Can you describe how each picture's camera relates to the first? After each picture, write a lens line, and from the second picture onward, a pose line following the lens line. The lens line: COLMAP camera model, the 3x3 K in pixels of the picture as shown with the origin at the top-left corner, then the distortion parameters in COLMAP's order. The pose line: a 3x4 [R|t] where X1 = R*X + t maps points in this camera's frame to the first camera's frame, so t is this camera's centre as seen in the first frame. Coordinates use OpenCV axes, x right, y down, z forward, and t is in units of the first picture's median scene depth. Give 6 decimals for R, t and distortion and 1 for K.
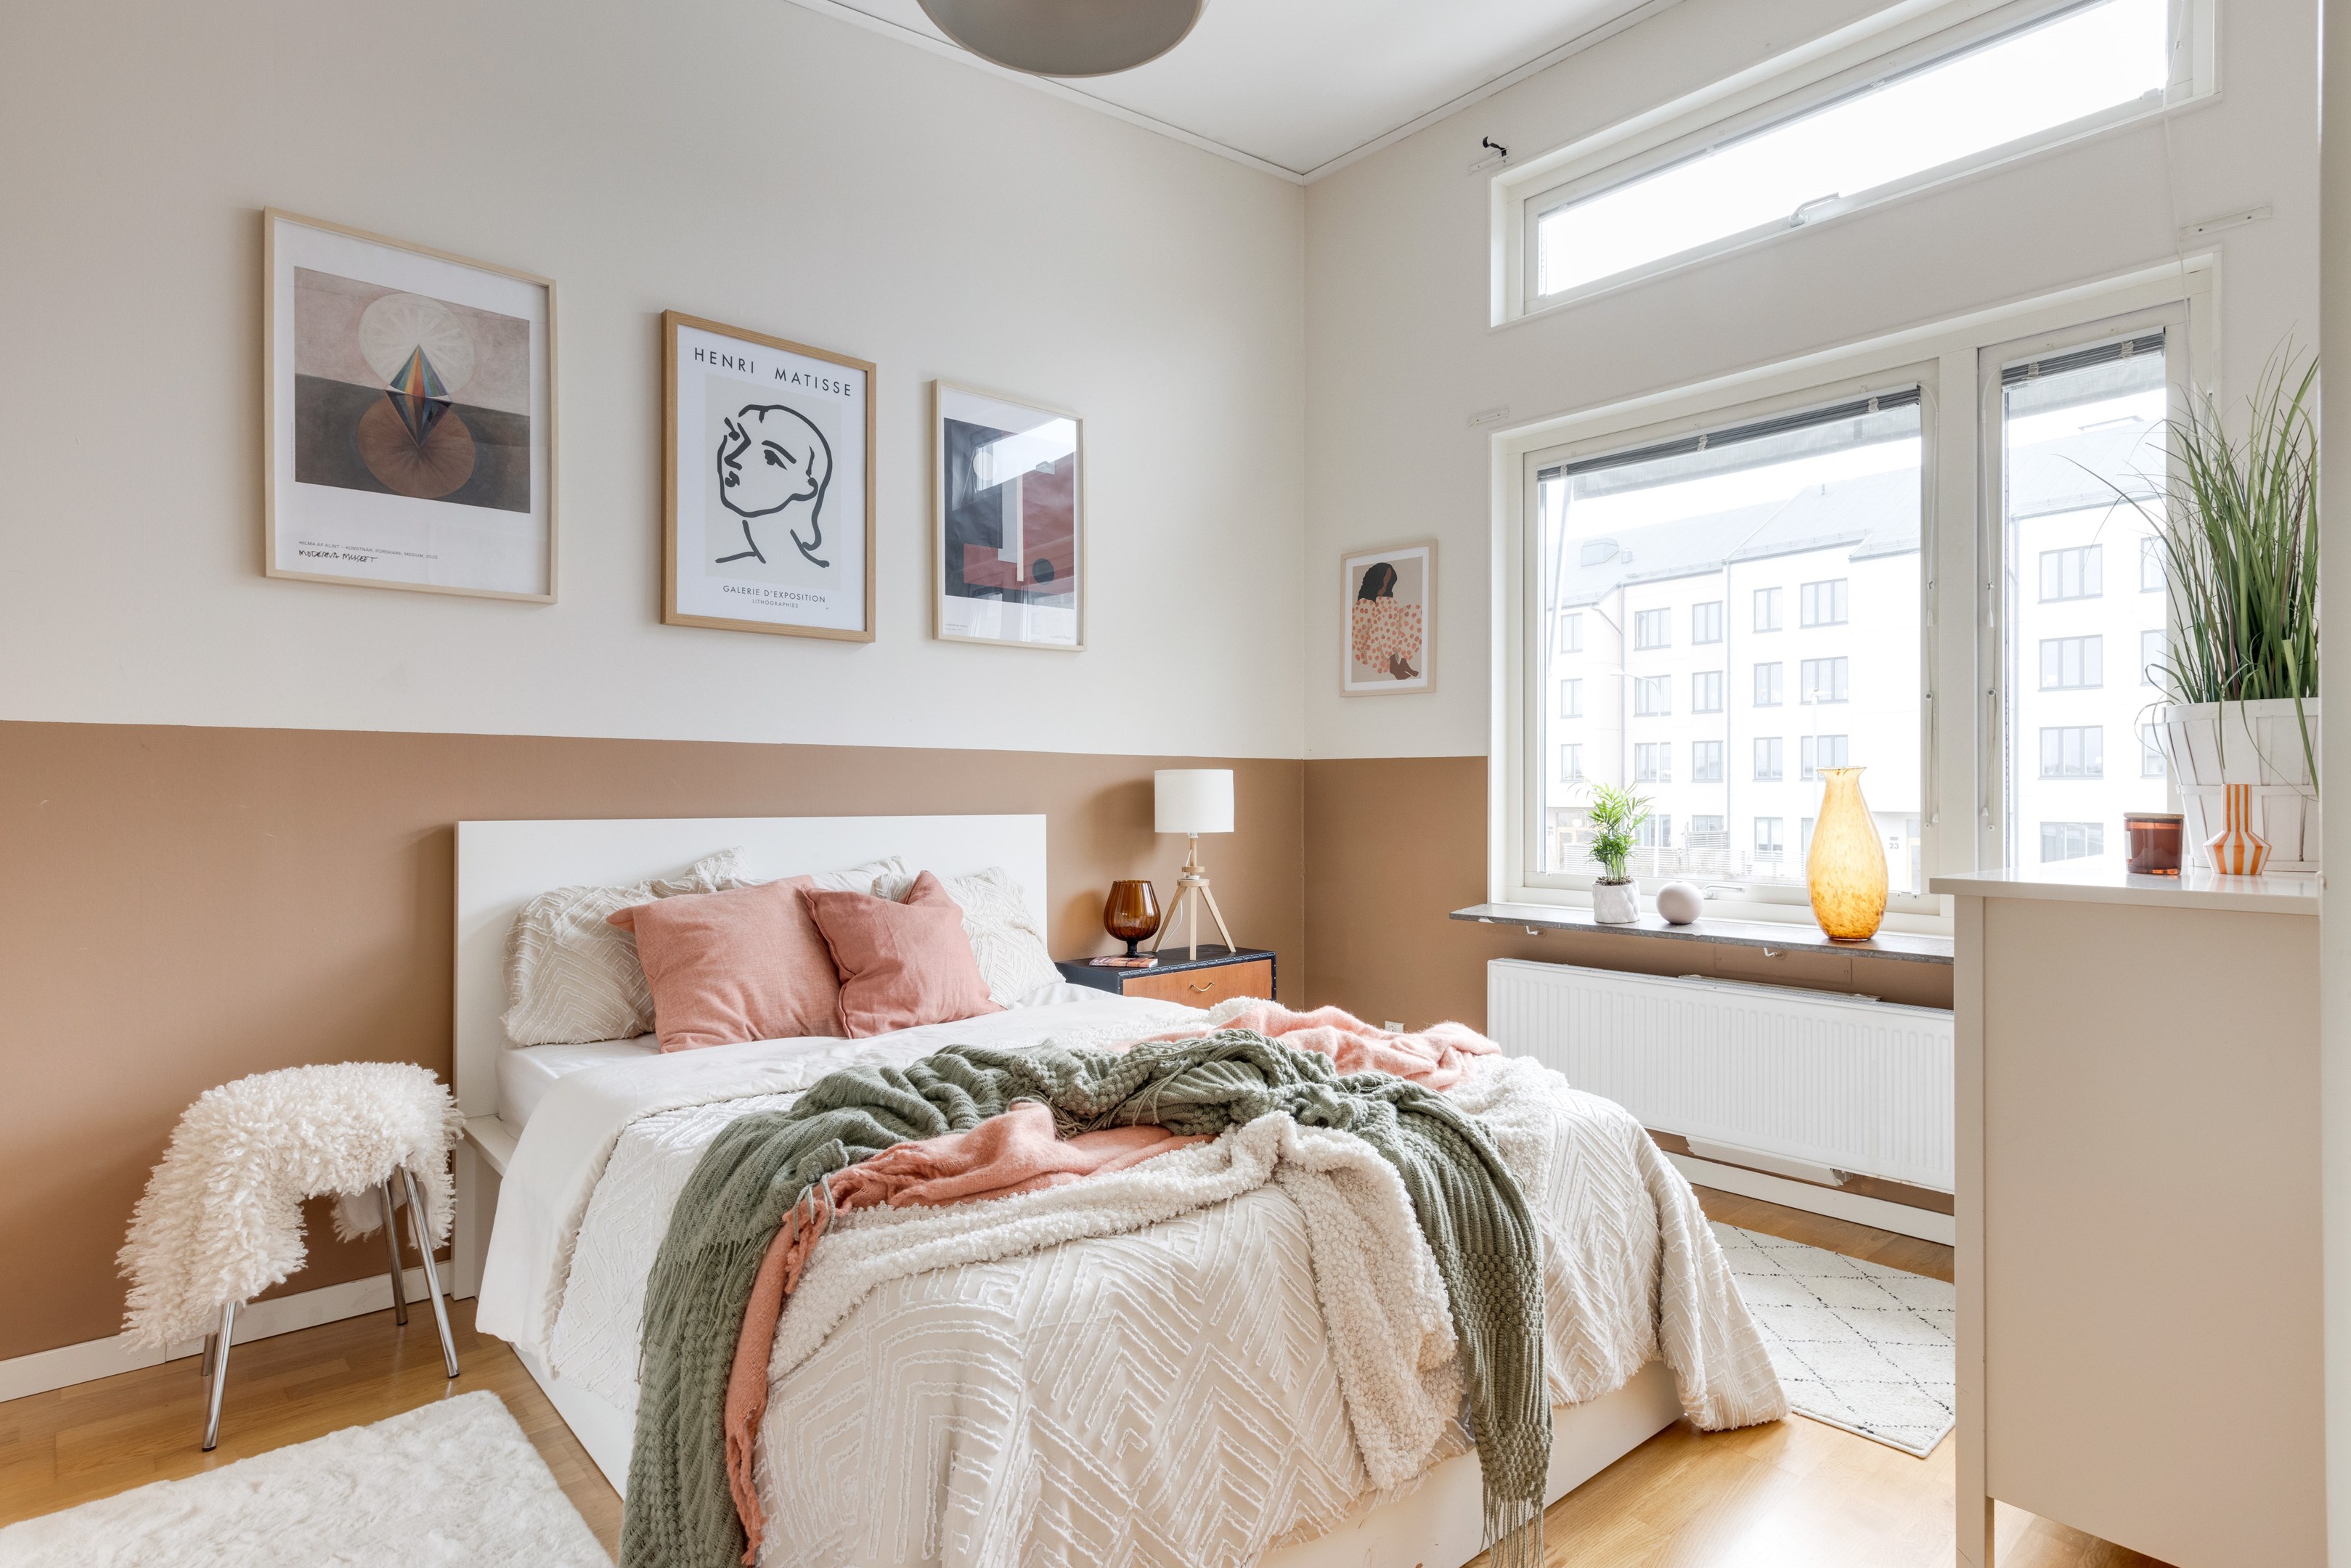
lens RADIAL K [[1175.1, 0, 1170.3], [0, 1175.1, 779.4], [0, 0, 1]] dist [-0.007135, -0.000629]
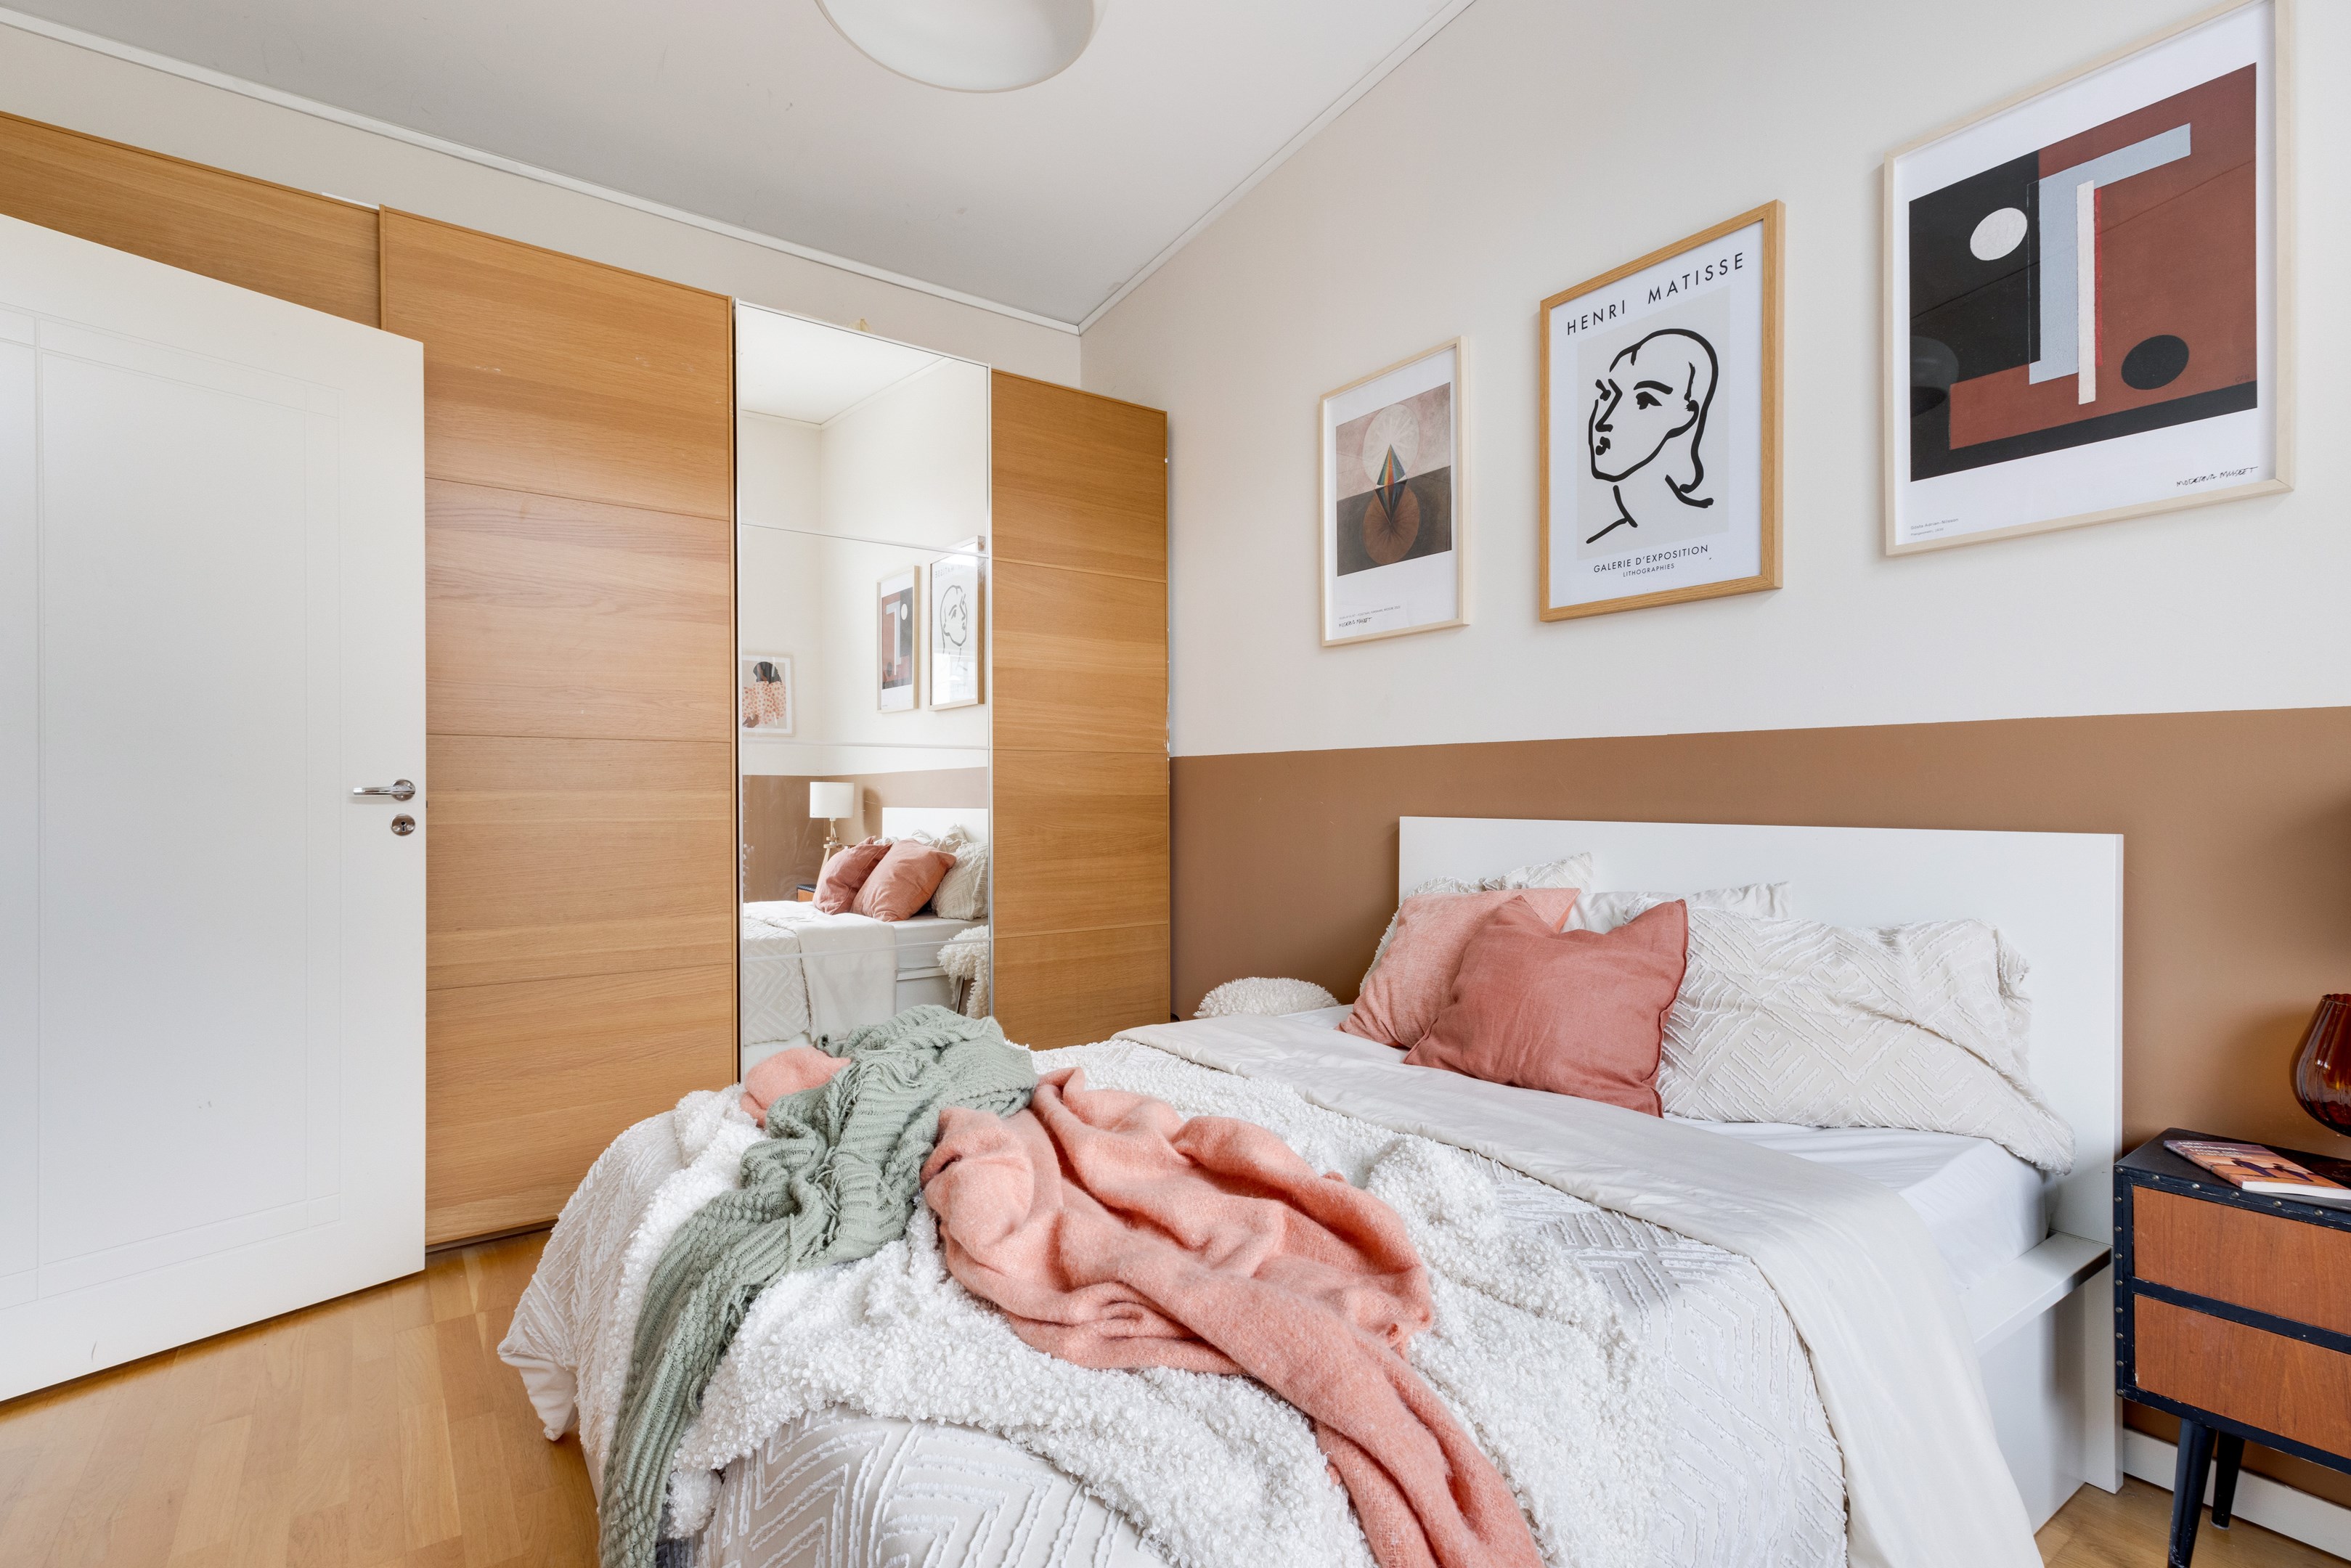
lens RADIAL K [[1120.5, 0, 1171.8], [0, 1120.5, 801.1], [0, 0, 1]] dist [0.004775, 0.000539]
pose [[-0.101188, -0.002822, -0.994863, 0.507732], [0.001116, 0.999995, -0.002950, 0.018369], [0.994867, -0.001409, -0.101185, 0.750621]]
